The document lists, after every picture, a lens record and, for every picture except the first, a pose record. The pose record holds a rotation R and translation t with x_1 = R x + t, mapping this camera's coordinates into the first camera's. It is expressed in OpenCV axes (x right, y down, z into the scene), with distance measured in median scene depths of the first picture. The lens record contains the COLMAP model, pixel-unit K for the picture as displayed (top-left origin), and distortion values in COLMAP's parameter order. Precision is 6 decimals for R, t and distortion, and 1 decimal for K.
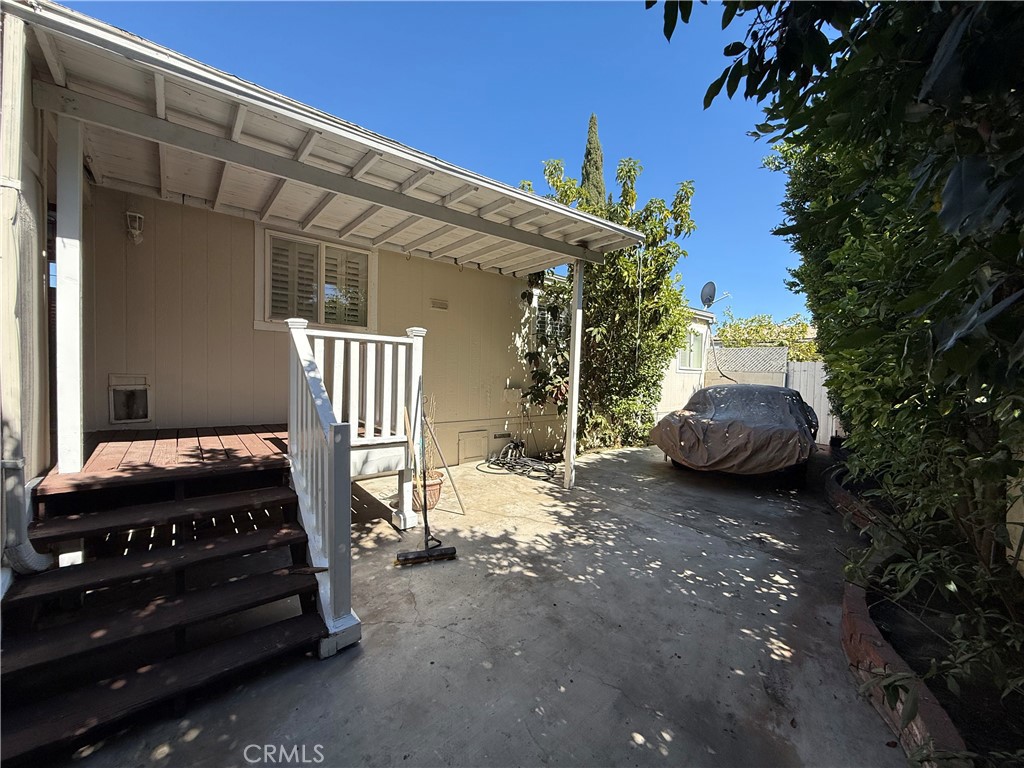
lens RADIAL K [[409.4, 0, 512.0], [0, 409.4, 384.0], [0, 0, 1]] dist [-0.008238, 0.000334]
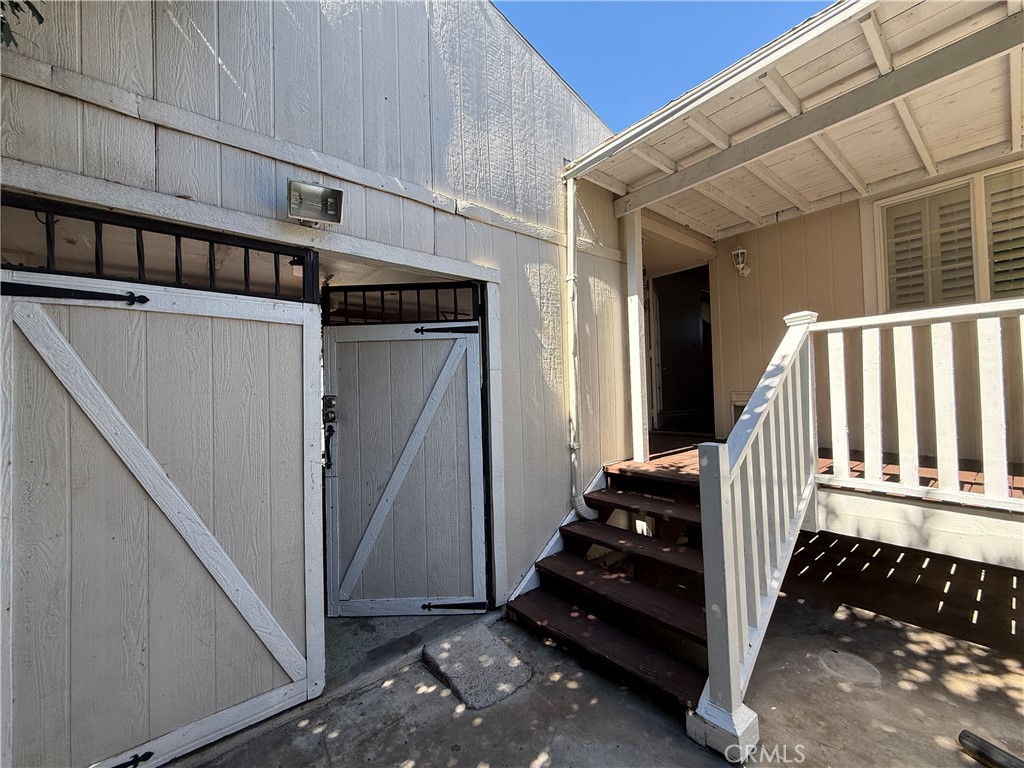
lens RADIAL K [[409.4, 0, 512.0], [0, 409.4, 384.0], [0, 0, 1]] dist [-0.008238, 0.000334]
pose [[-0.021729, -0.049109, -0.998557, 0.335282], [-0.006490, 0.998779, -0.048979, 0.024267], [0.999743, 0.005416, -0.022021, 0.606075]]
